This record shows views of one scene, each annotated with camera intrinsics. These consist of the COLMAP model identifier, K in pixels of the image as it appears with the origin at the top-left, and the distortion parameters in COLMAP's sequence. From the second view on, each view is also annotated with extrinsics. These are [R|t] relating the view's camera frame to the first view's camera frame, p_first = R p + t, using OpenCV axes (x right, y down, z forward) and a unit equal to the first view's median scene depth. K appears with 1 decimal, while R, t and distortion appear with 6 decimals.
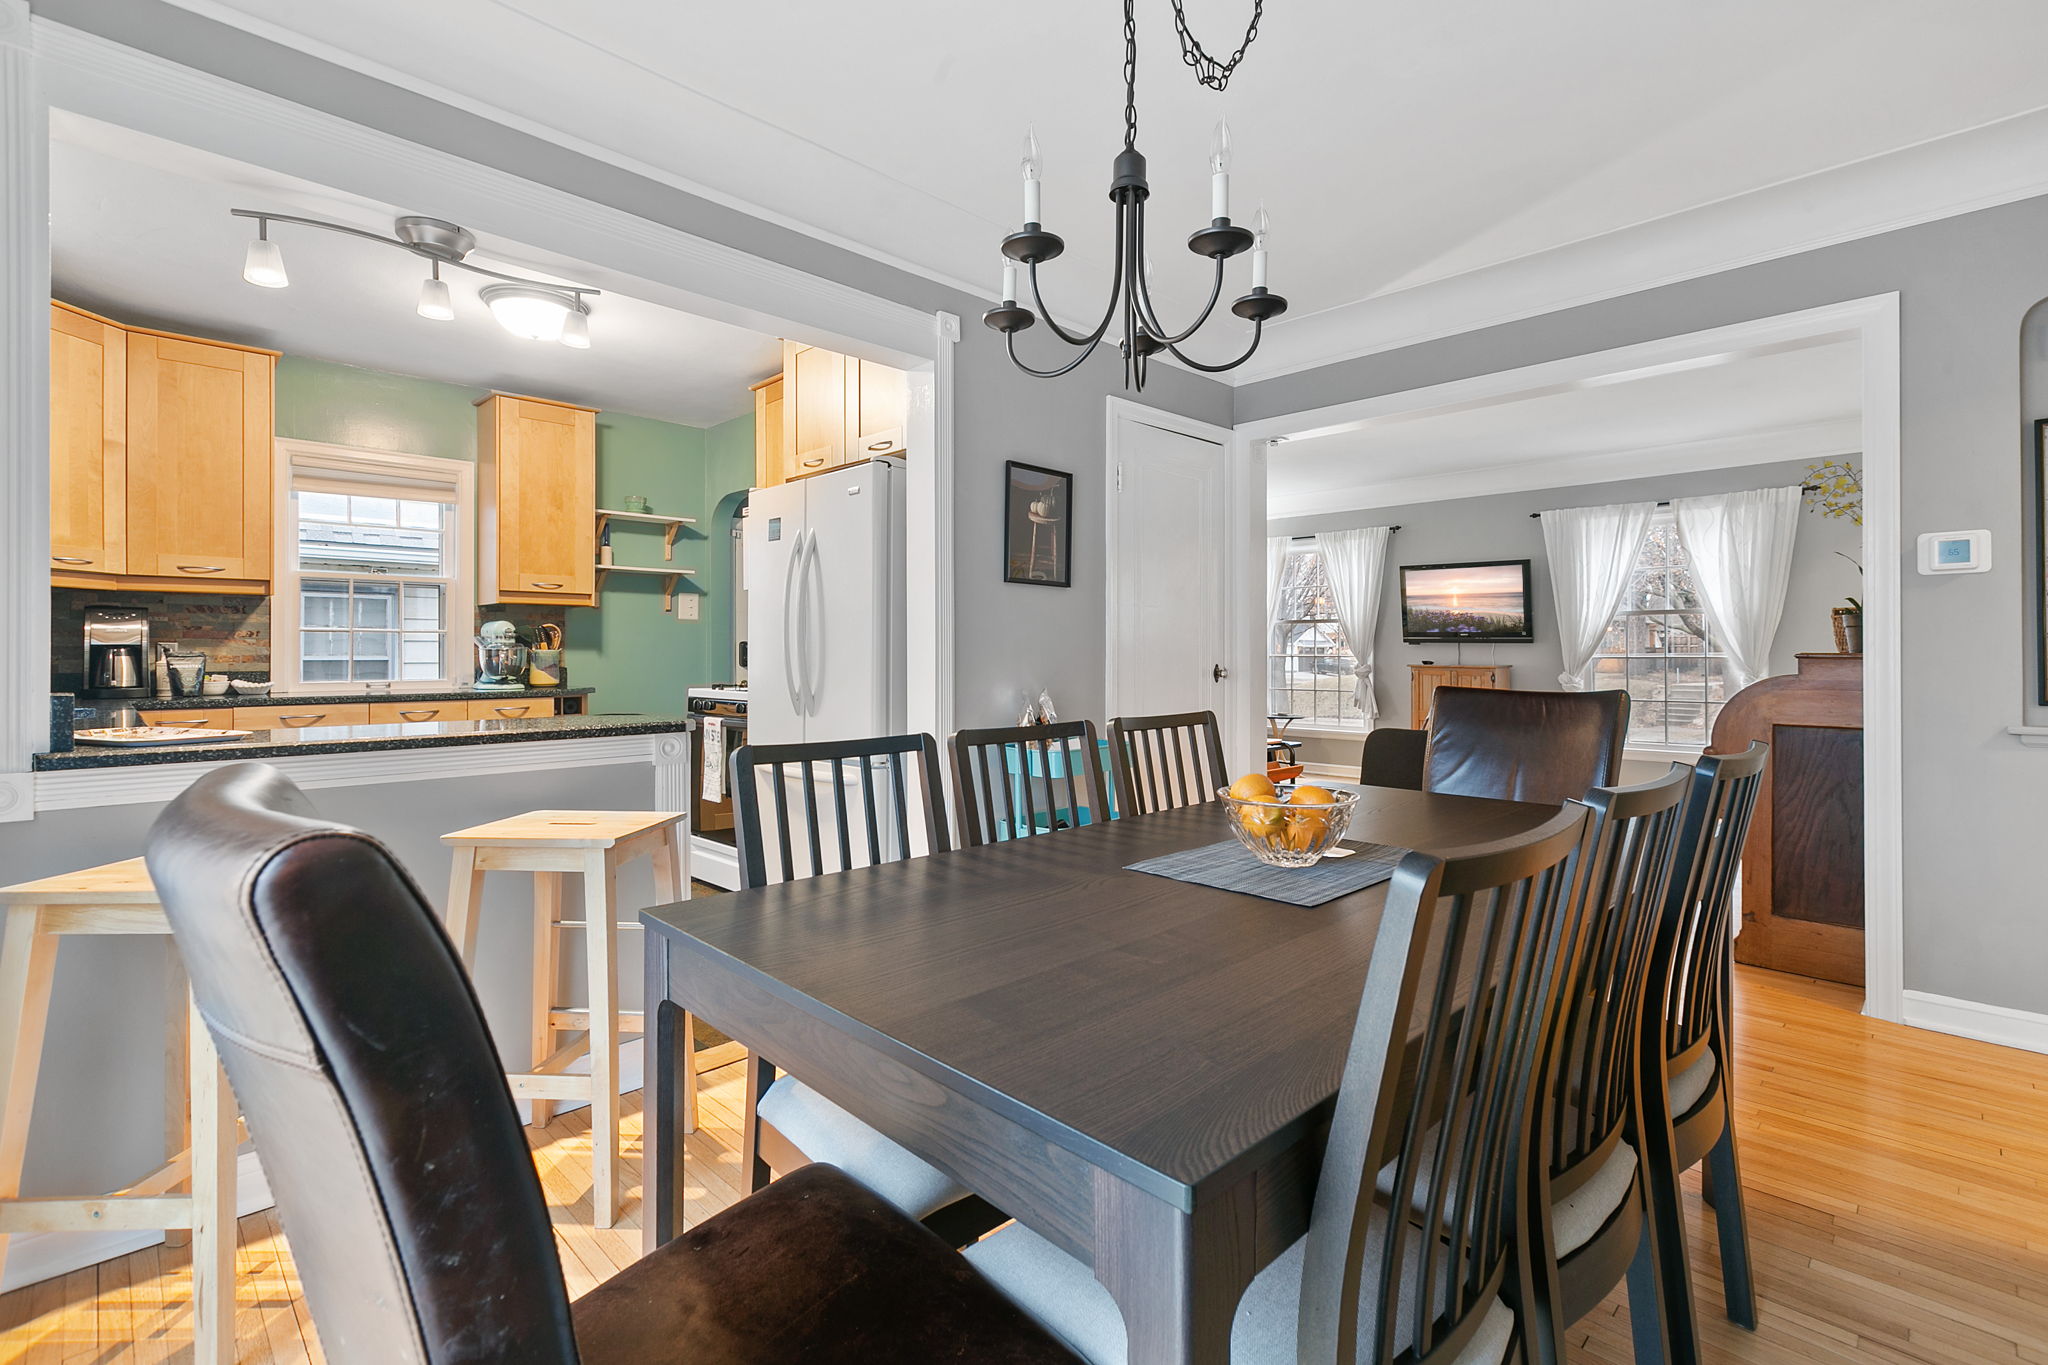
lens RADIAL K [[933.6, 0, 1025.1], [0, 933.6, 650.7], [0, 0, 1]] dist [0.000098, -0.000053]
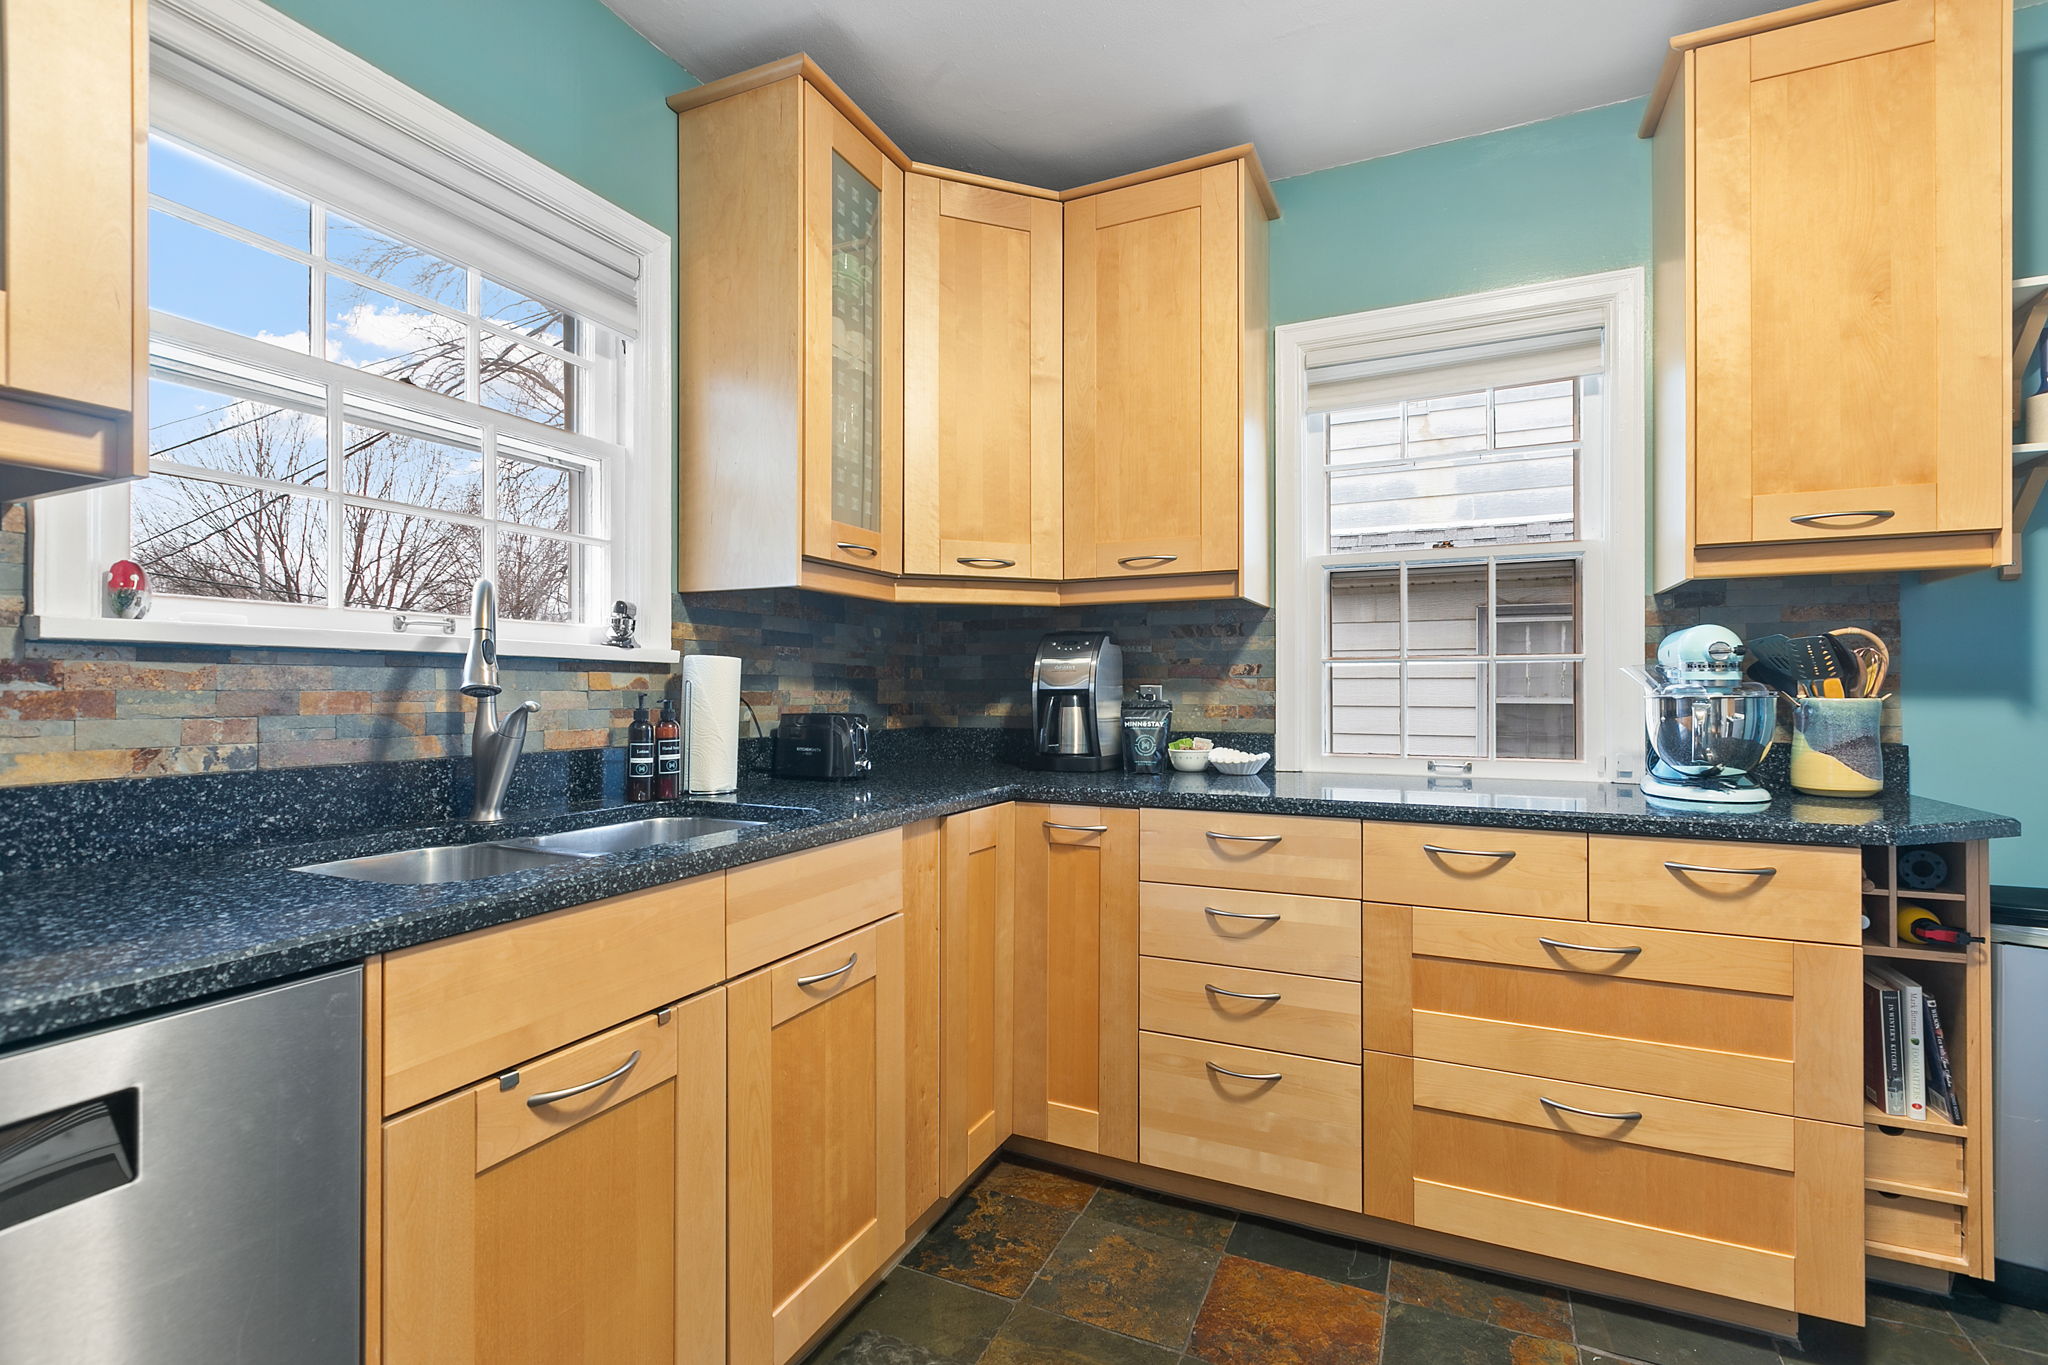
lens RADIAL K [[938.0, 0, 1033.0], [0, 938.0, 684.9], [0, 0, 1]] dist [-0.000140, 0.000614]
pose [[0.358422, -0.004242, -0.933550, -0.298078], [0.002583, 0.999990, -0.003553, -0.005957], [0.933556, -0.001138, 0.358429, 0.604225]]
